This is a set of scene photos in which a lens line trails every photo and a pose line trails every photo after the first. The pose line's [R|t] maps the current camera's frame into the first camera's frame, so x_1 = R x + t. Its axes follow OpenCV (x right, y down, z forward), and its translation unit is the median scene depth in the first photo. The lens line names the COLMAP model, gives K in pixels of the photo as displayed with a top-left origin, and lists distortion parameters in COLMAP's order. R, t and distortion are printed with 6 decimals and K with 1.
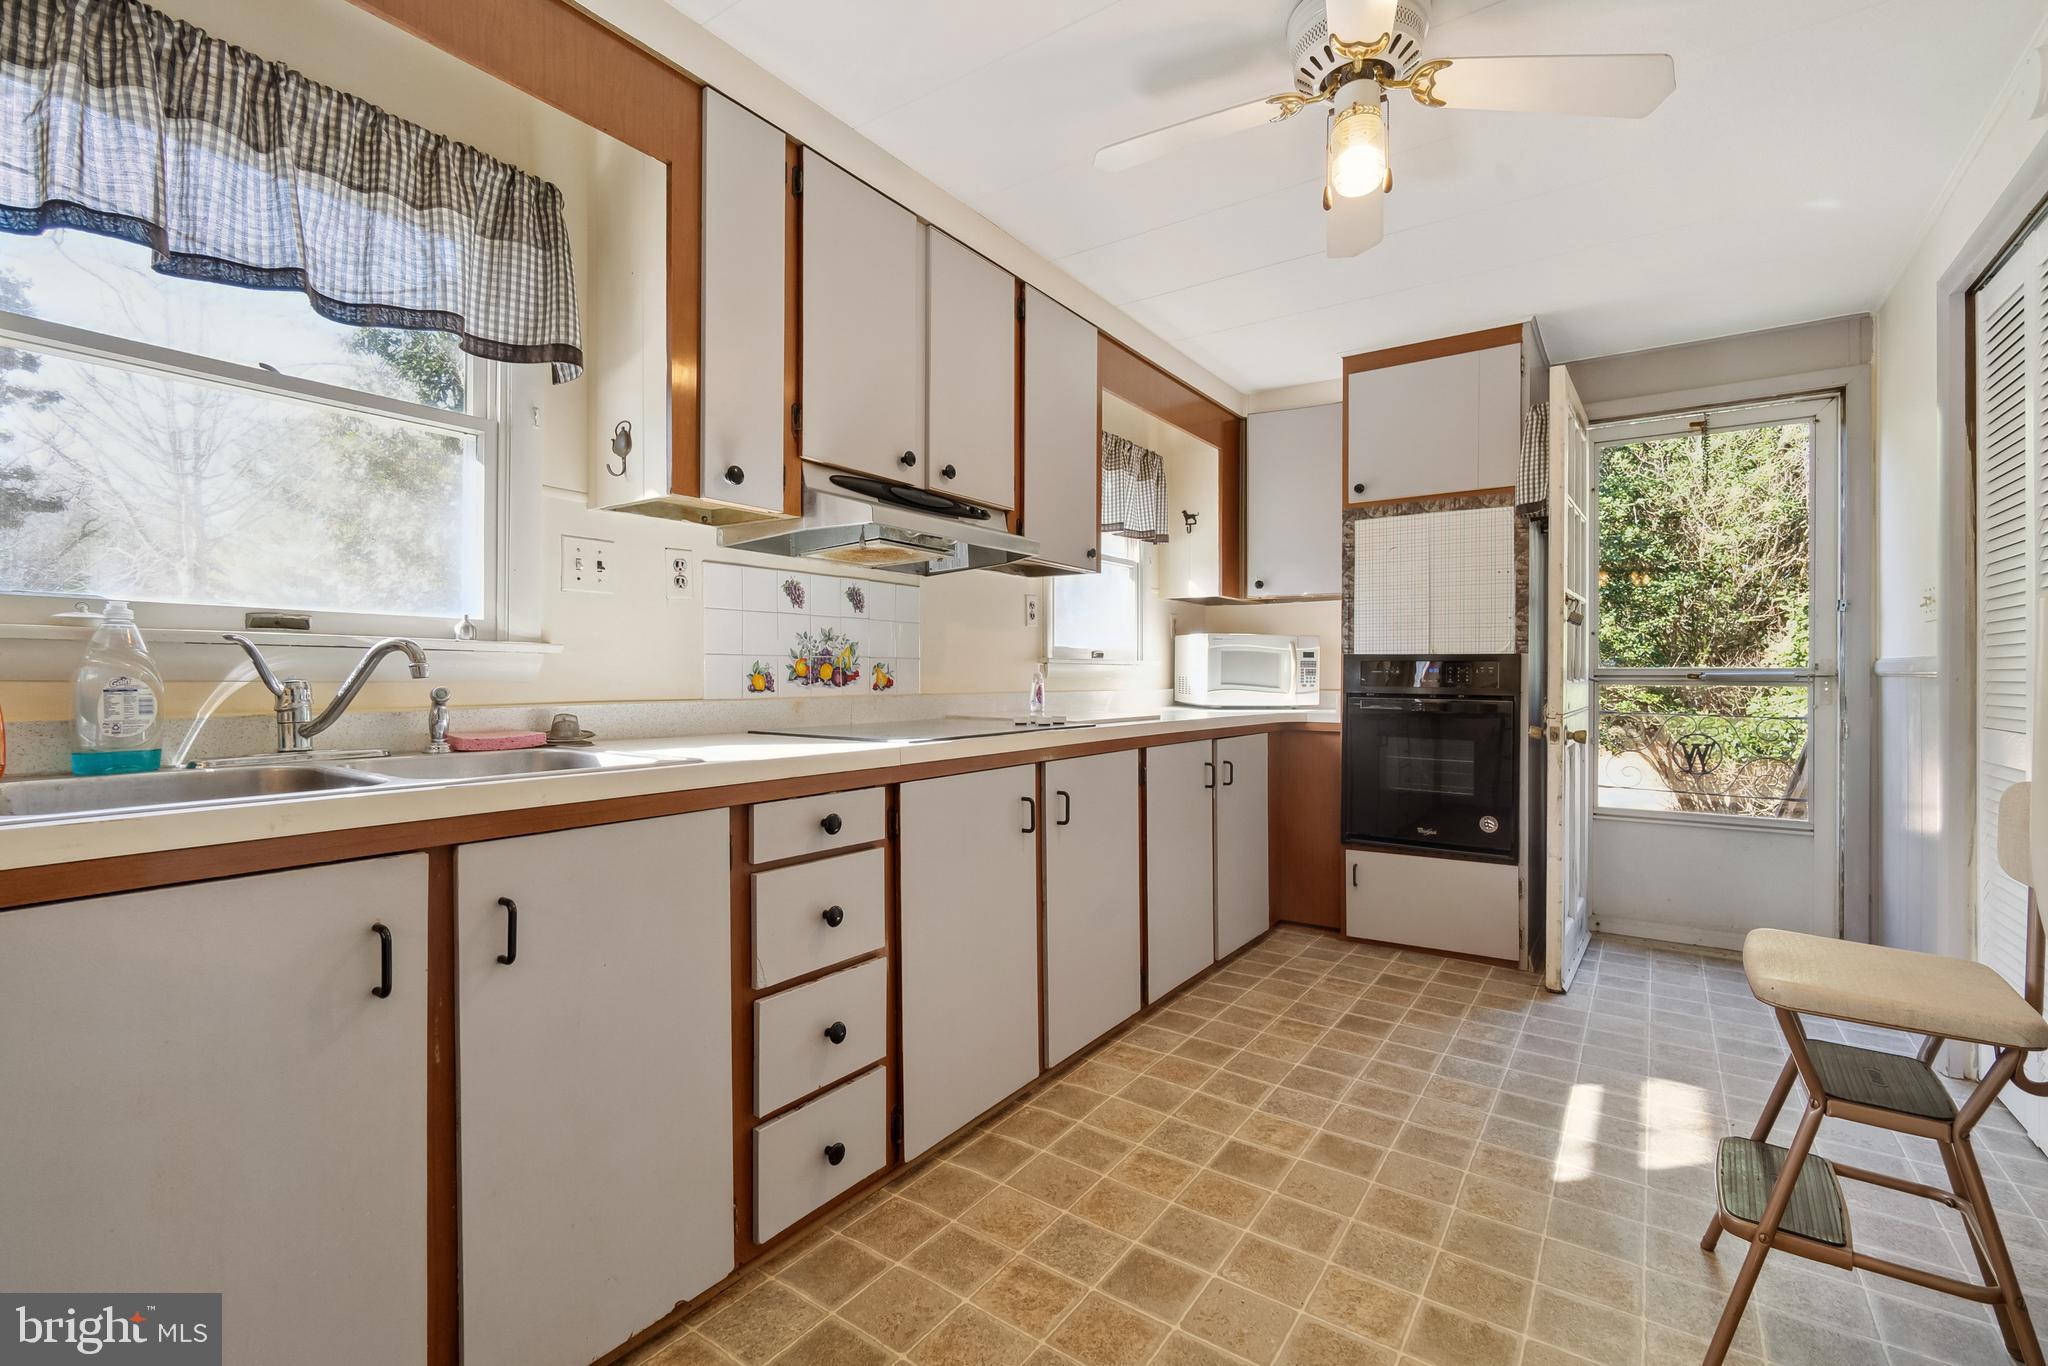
lens RADIAL K [[895.3, 0, 1012.1], [0, 895.3, 679.9], [0, 0, 1]] dist [-0.003533, -0.000404]
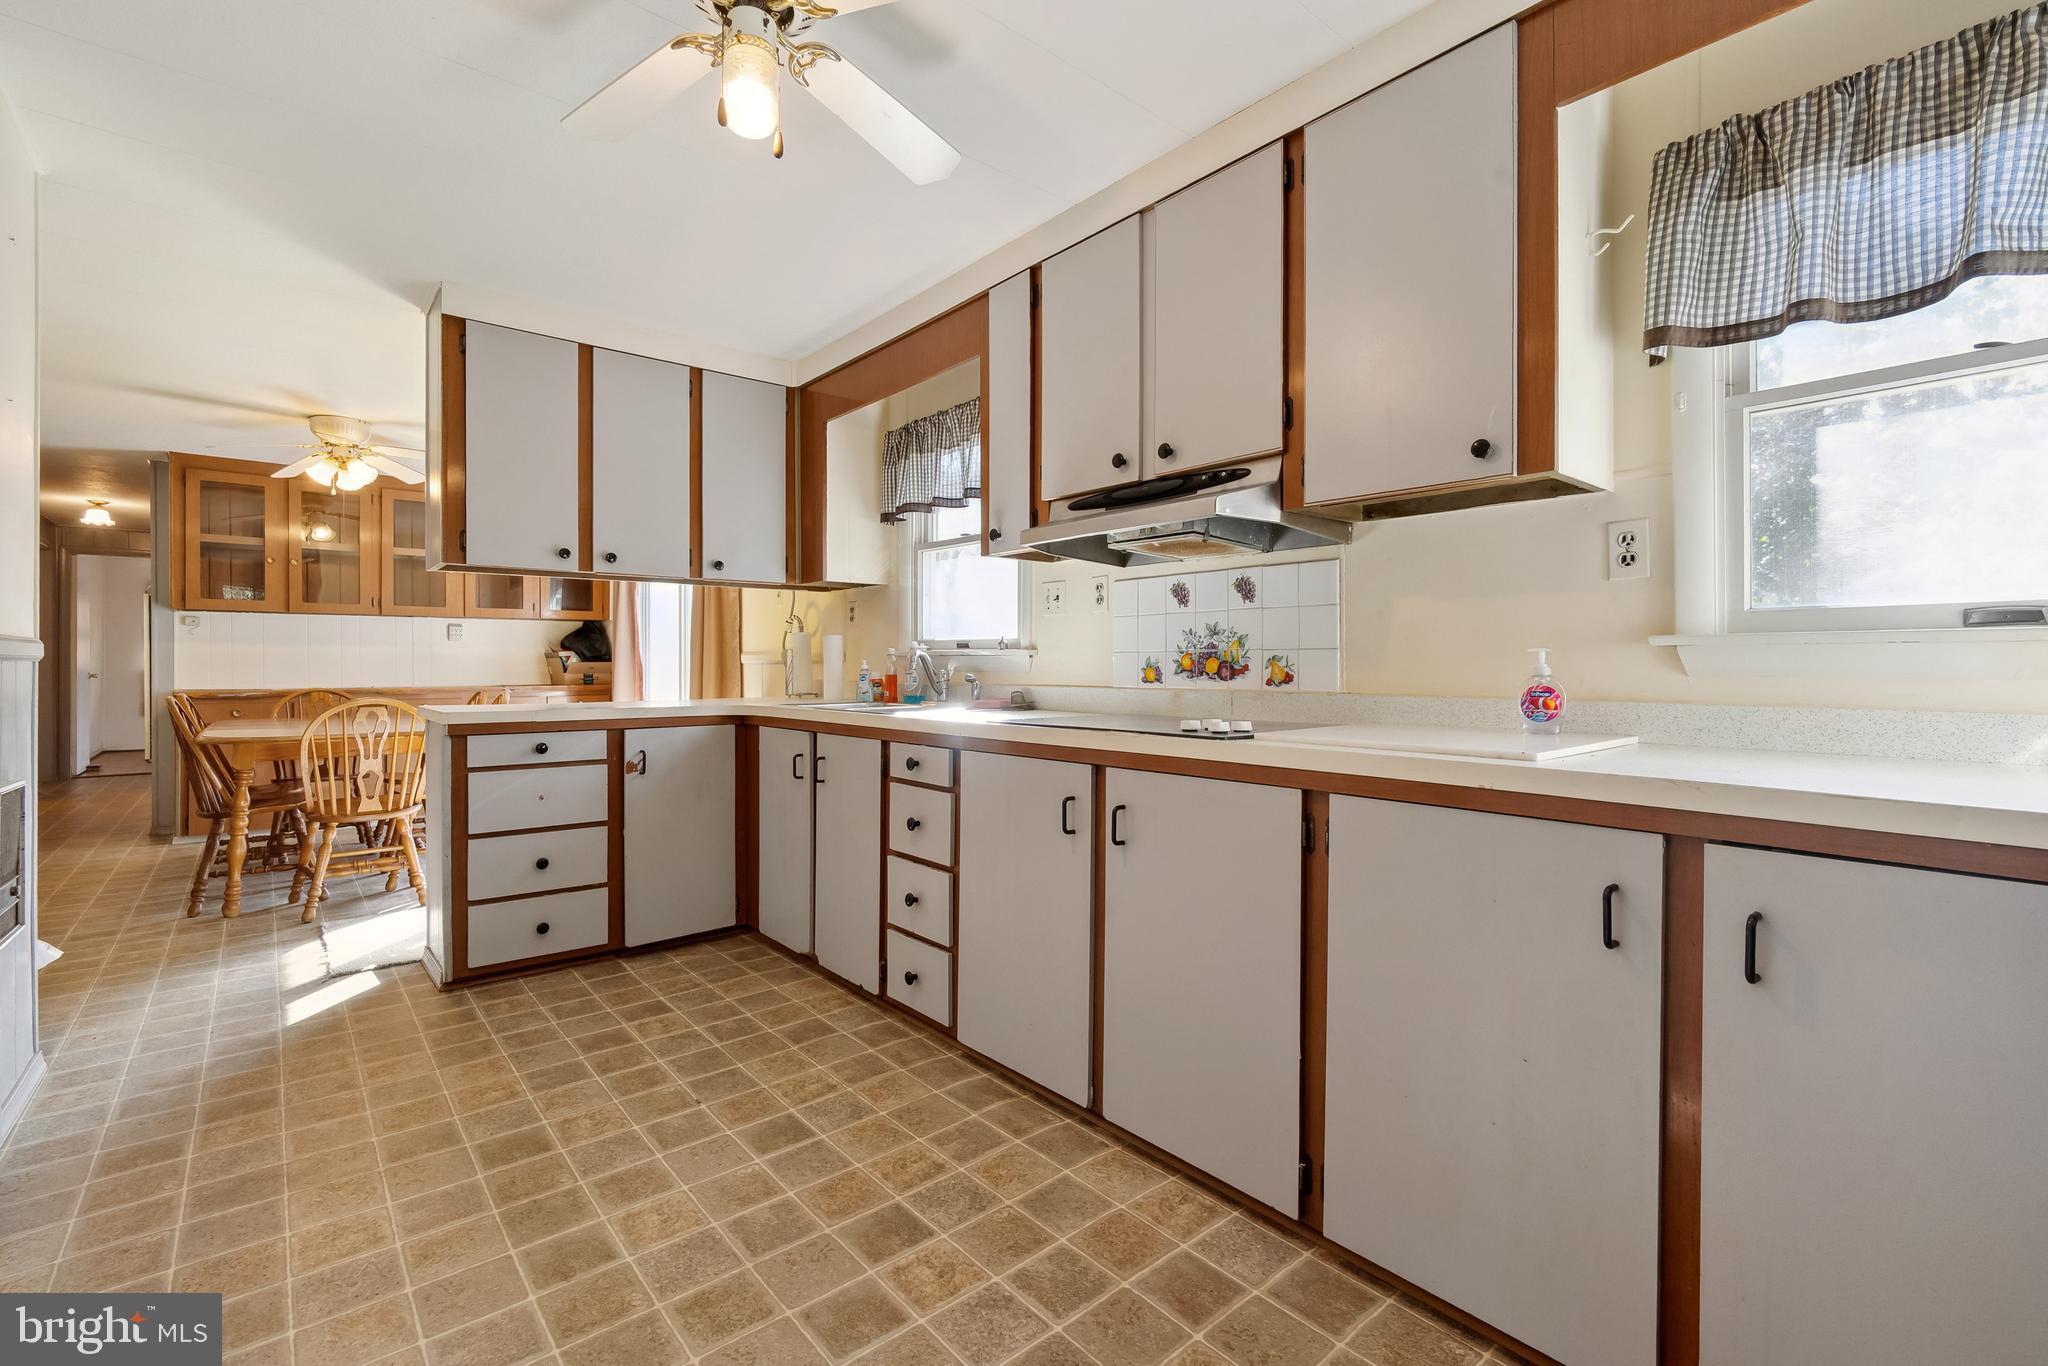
lens RADIAL K [[895.3, 0, 1024.8], [0, 895.3, 674.4], [0, 0, 1]] dist [-0.003533, -0.000404]
pose [[-0.238316, 0.003338, -0.971182, 0.900126], [-0.011249, 0.999918, 0.006198, -0.003210], [0.971123, 0.012402, -0.238258, 1.118171]]
